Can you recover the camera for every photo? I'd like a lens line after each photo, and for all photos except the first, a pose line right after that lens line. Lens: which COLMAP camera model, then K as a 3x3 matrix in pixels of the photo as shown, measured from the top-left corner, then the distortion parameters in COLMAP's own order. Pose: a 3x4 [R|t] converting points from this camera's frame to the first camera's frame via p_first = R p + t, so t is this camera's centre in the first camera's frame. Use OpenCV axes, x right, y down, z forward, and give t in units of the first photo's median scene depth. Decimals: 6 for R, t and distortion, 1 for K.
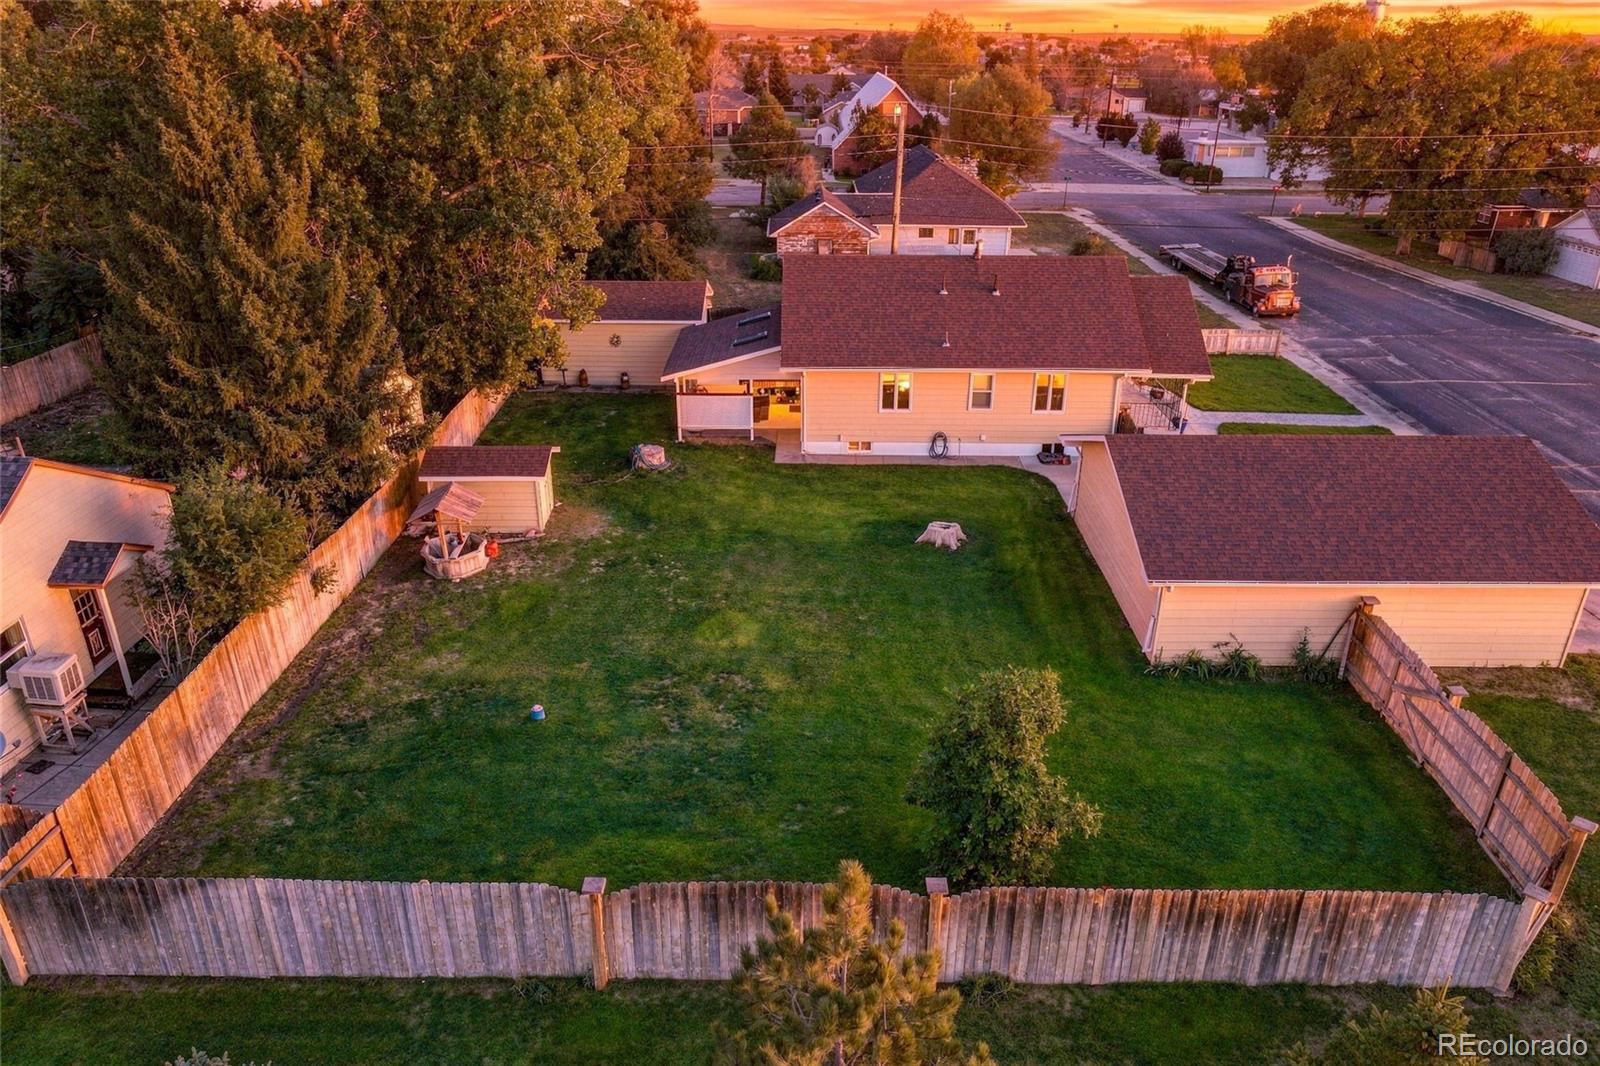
lens RADIAL K [[1133.8, 0, 806.4], [0, 1133.8, 576.9], [0, 0, 1]] dist [0.002830, -0.000153]
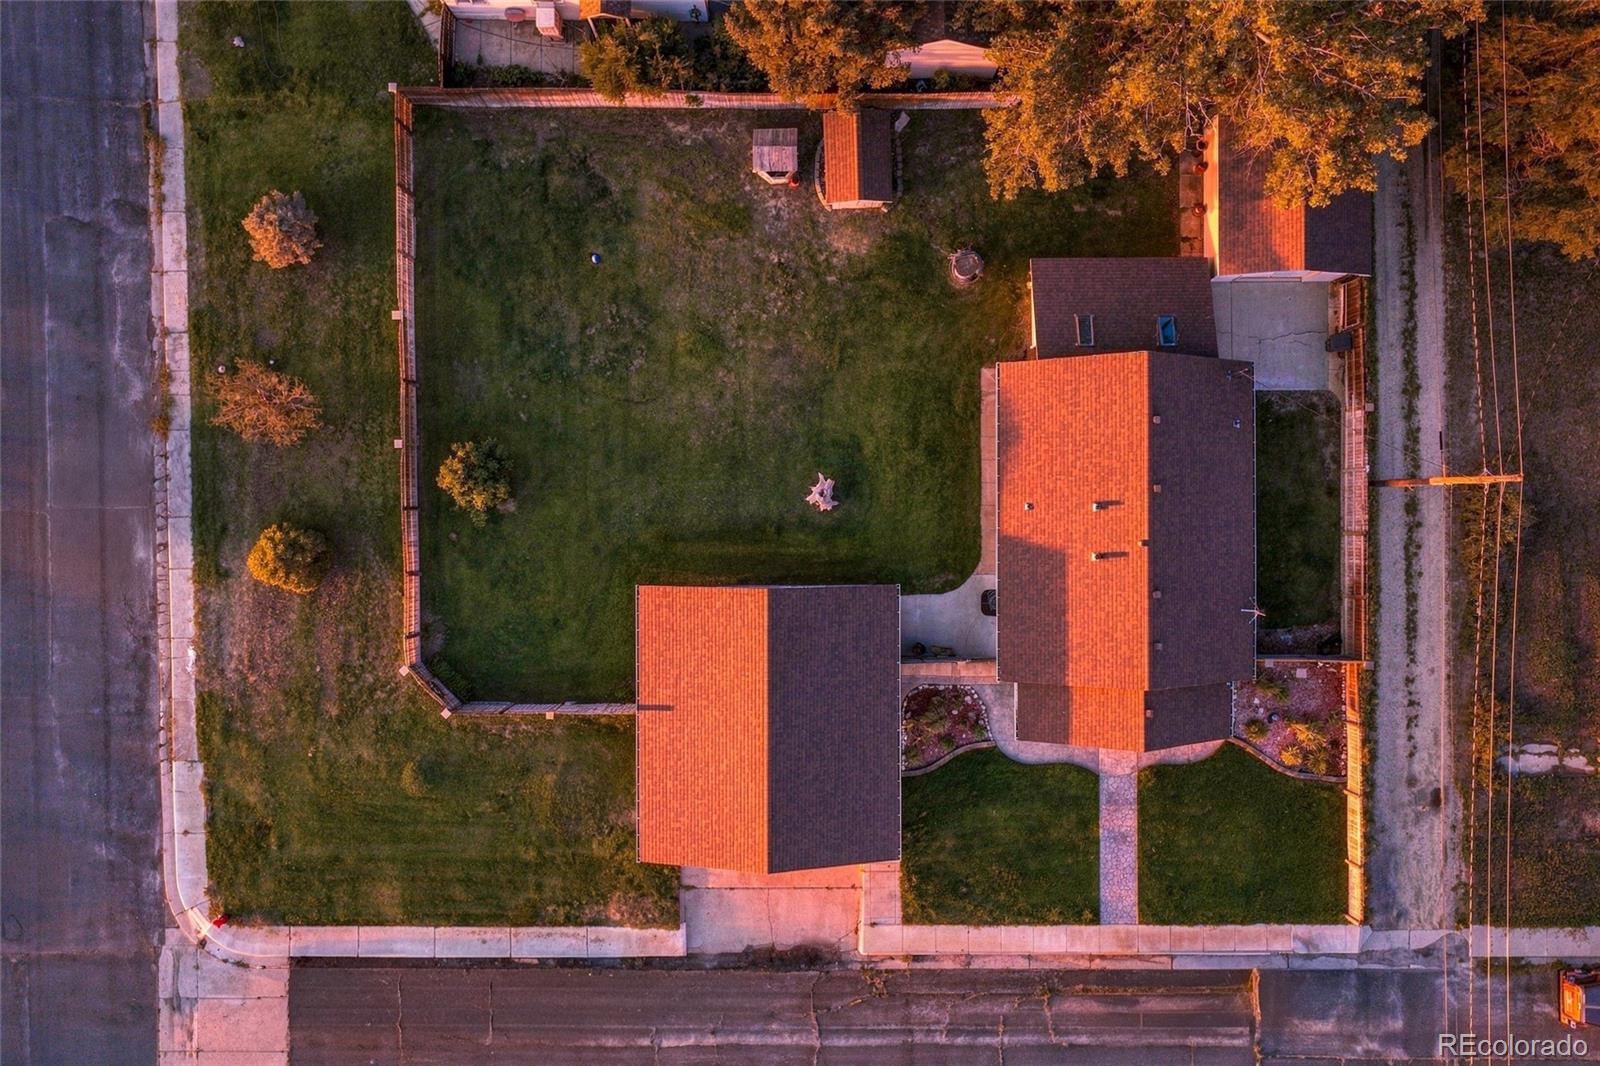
lens RADIAL K [[1133.8, 0, 806.4], [0, 1133.8, 576.9], [0, 0, 1]] dist [0.002830, -0.000153]
pose [[0.009323, 0.999941, -0.005588, 0.267128], [-0.432010, 0.009067, 0.901823, -1.488250], [0.901820, -0.005994, 0.432069, 0.417105]]
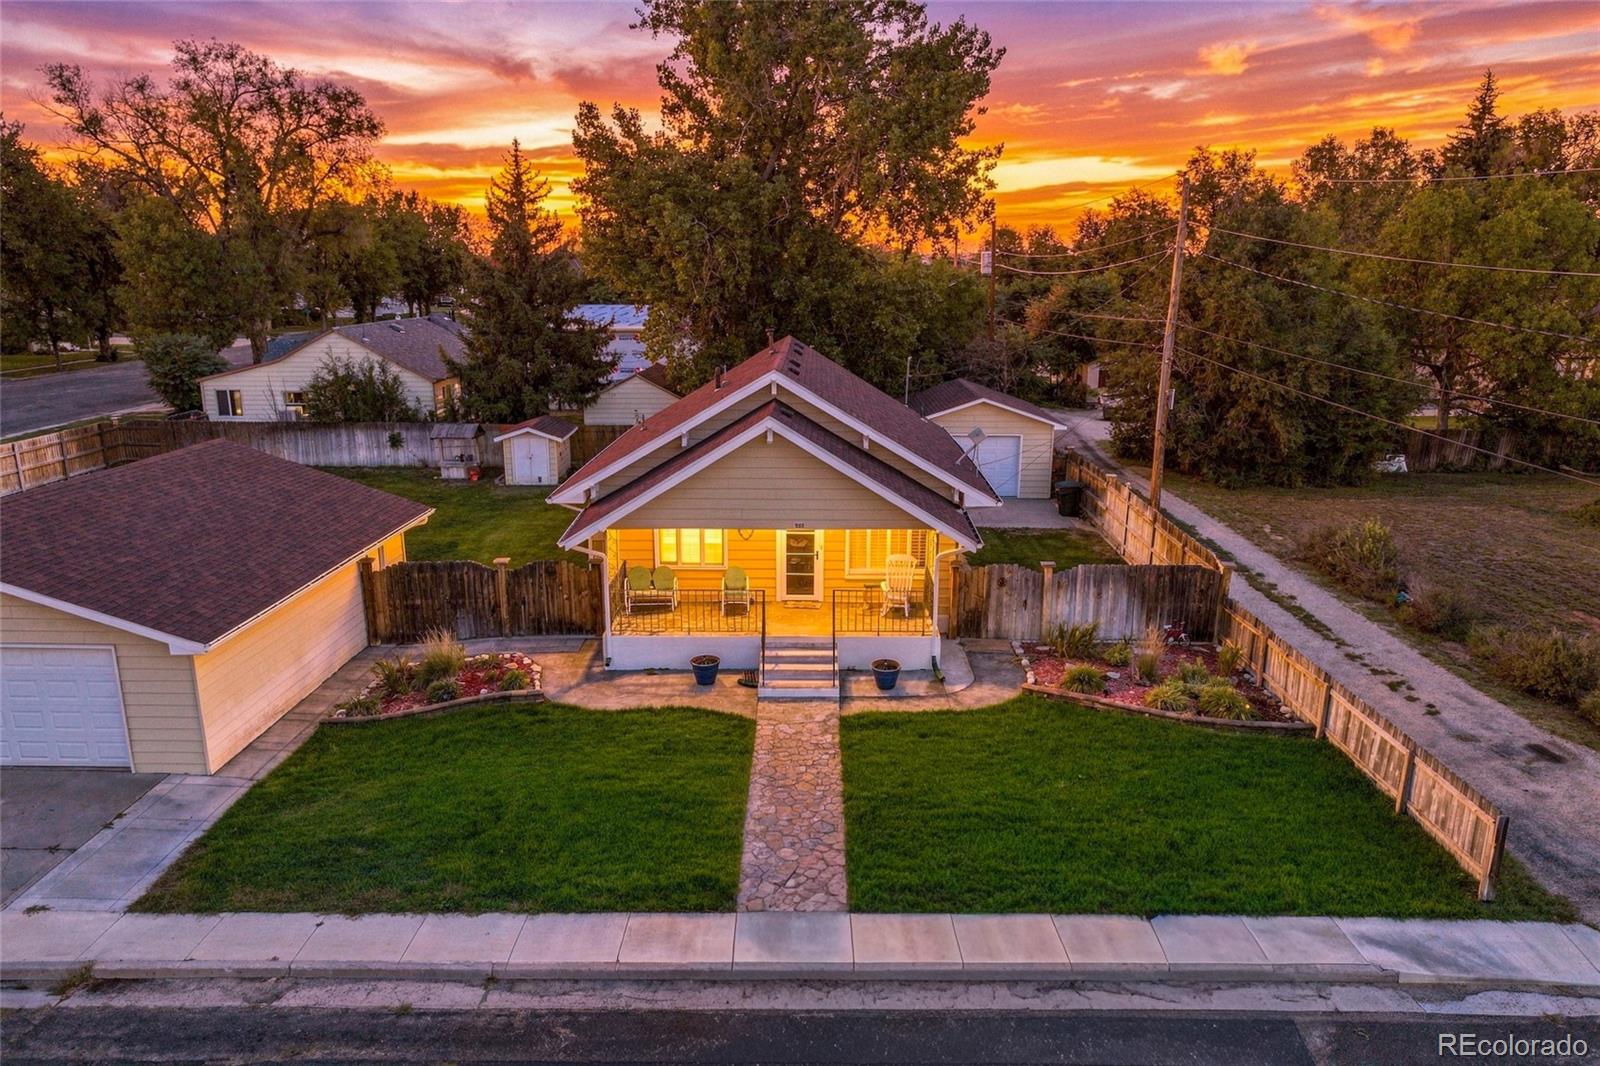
lens RADIAL K [[1133.8, 0, 806.4], [0, 1133.8, 576.9], [0, 0, 1]] dist [0.002830, -0.000153]
pose [[-0.004022, 0.253413, -0.967350, 1.230981], [-0.431193, 0.872367, 0.230324, -0.465142], [0.902251, 0.418041, 0.105761, 1.409230]]
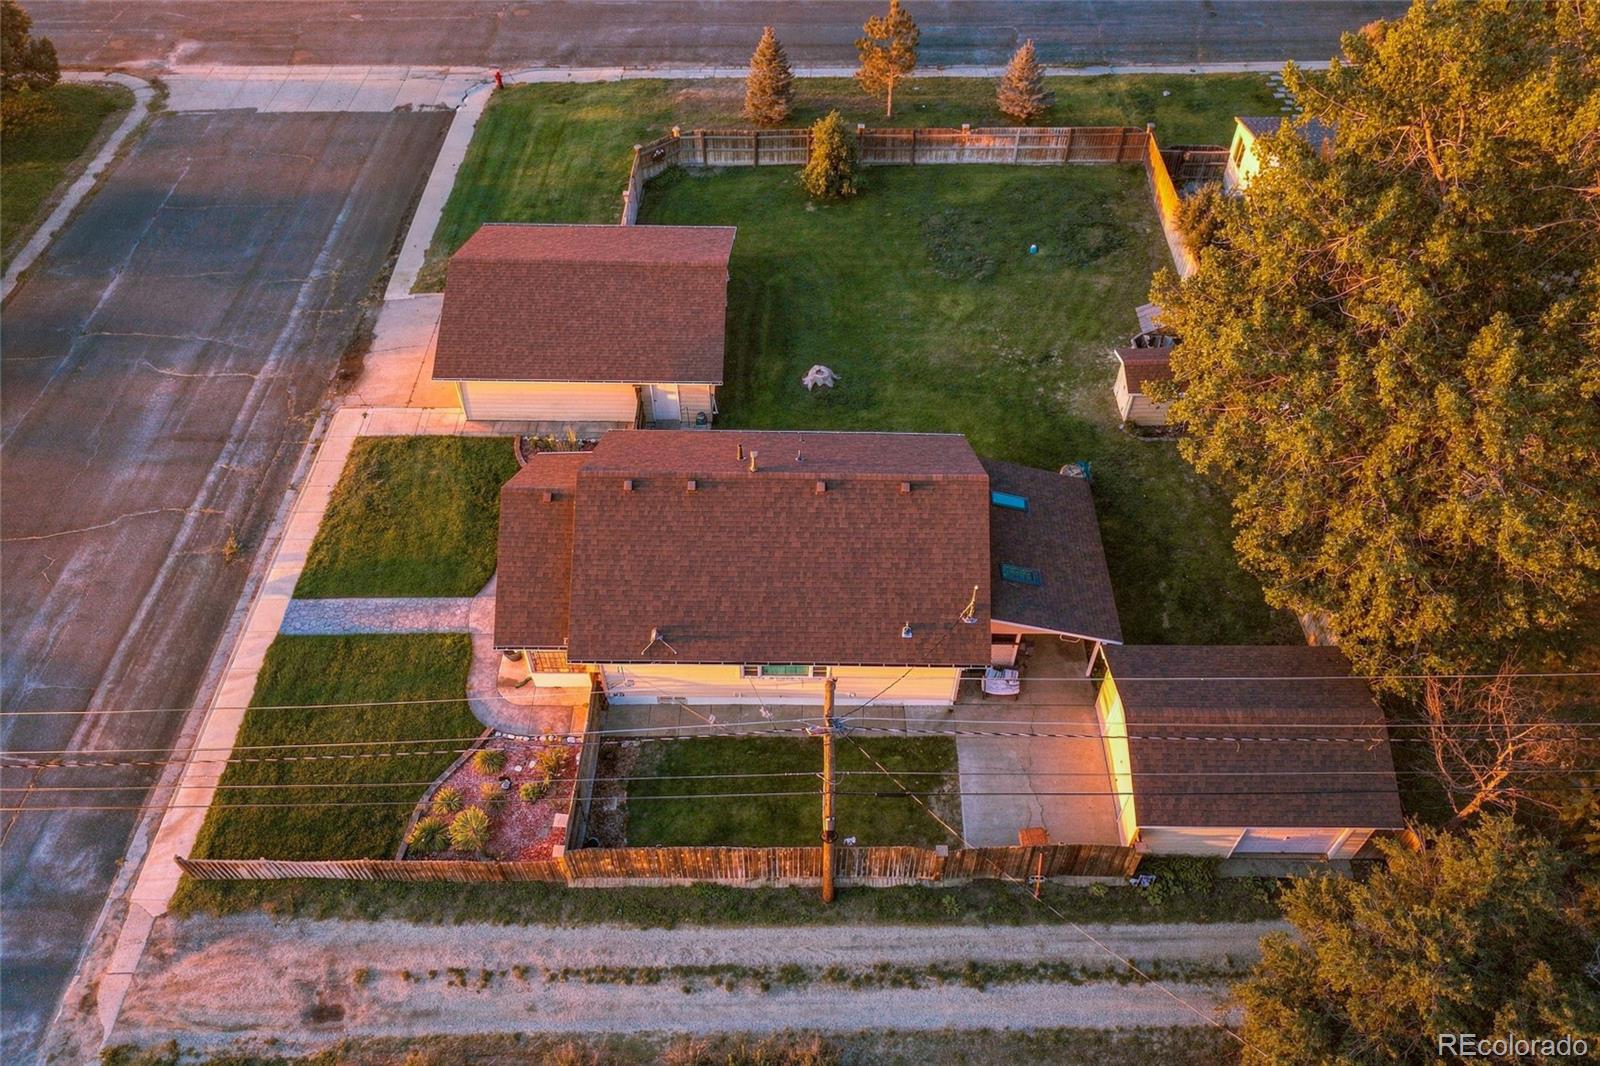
lens RADIAL K [[1133.8, 0, 806.4], [0, 1133.8, 576.9], [0, 0, 1]] dist [0.002830, -0.000153]
pose [[-0.999916, -0.011067, -0.006723, 0.165350], [-0.009345, 0.257314, 0.966283, -1.497368], [-0.008964, 0.966265, -0.257395, 1.813181]]
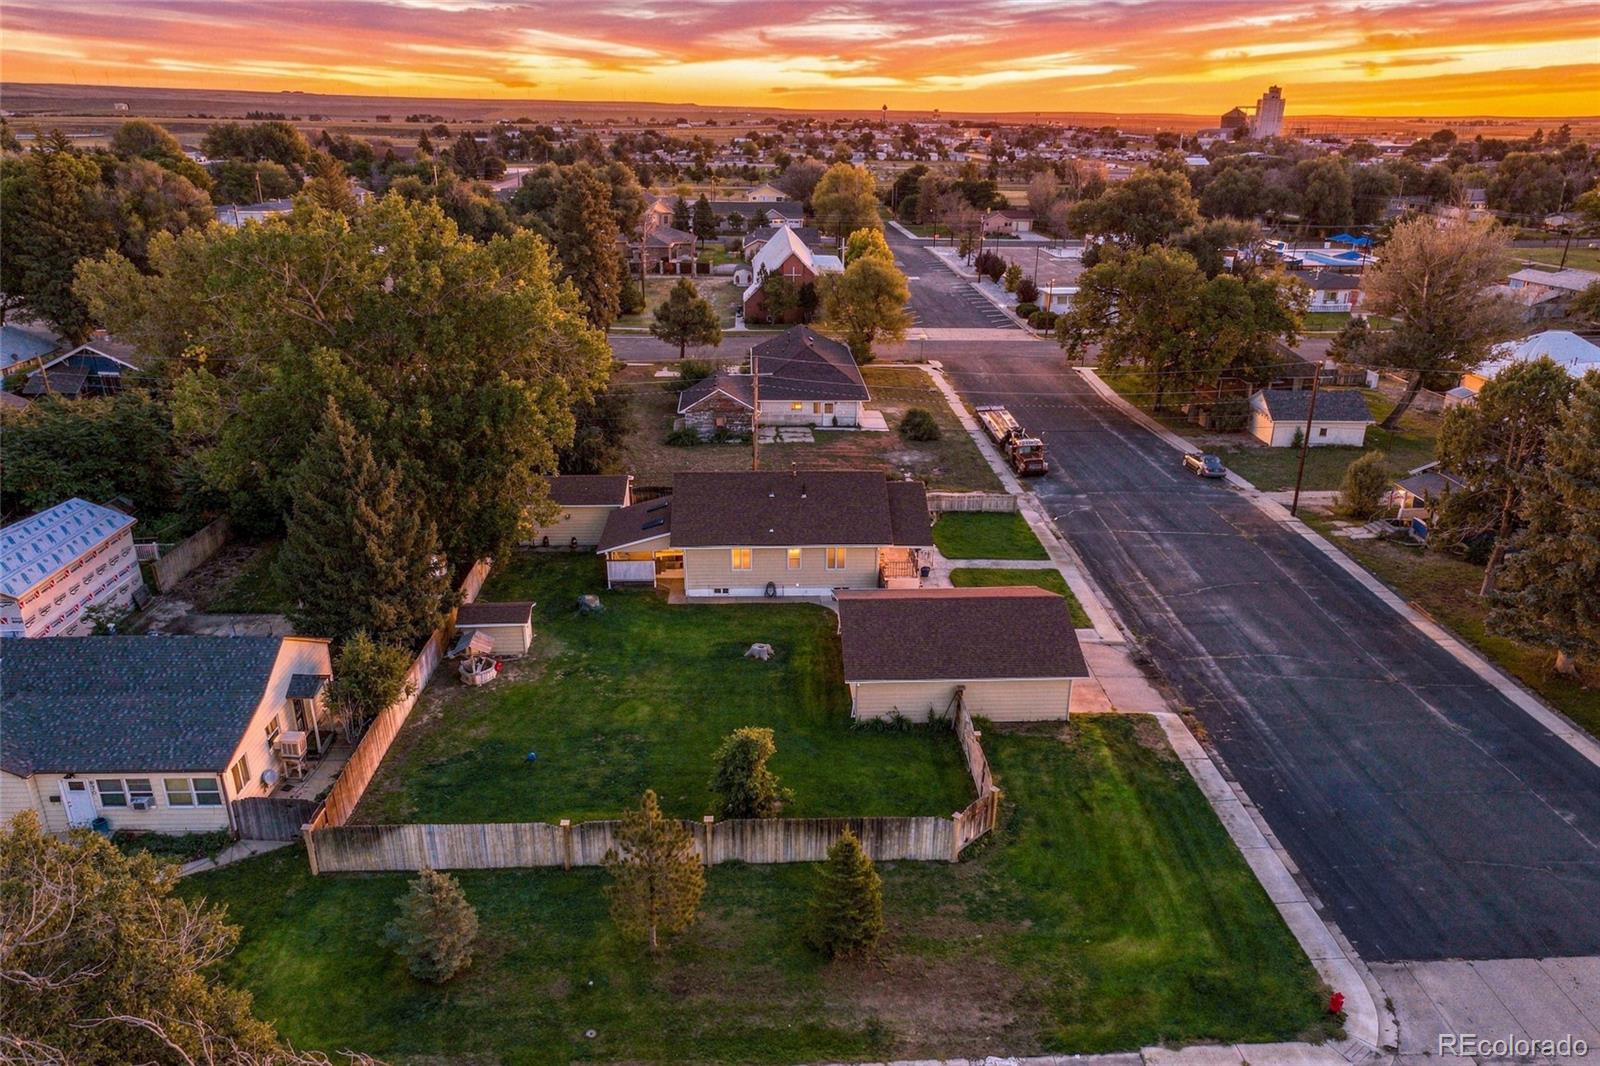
lens RADIAL K [[1133.8, 0, 806.4], [0, 1133.8, 576.9], [0, 0, 1]] dist [0.002830, -0.000153]
pose [[0.998820, -0.018430, 0.044938, 0.130839], [0.020872, 0.998295, -0.054510, -0.061797], [-0.043857, 0.055383, 0.997502, -0.840684]]
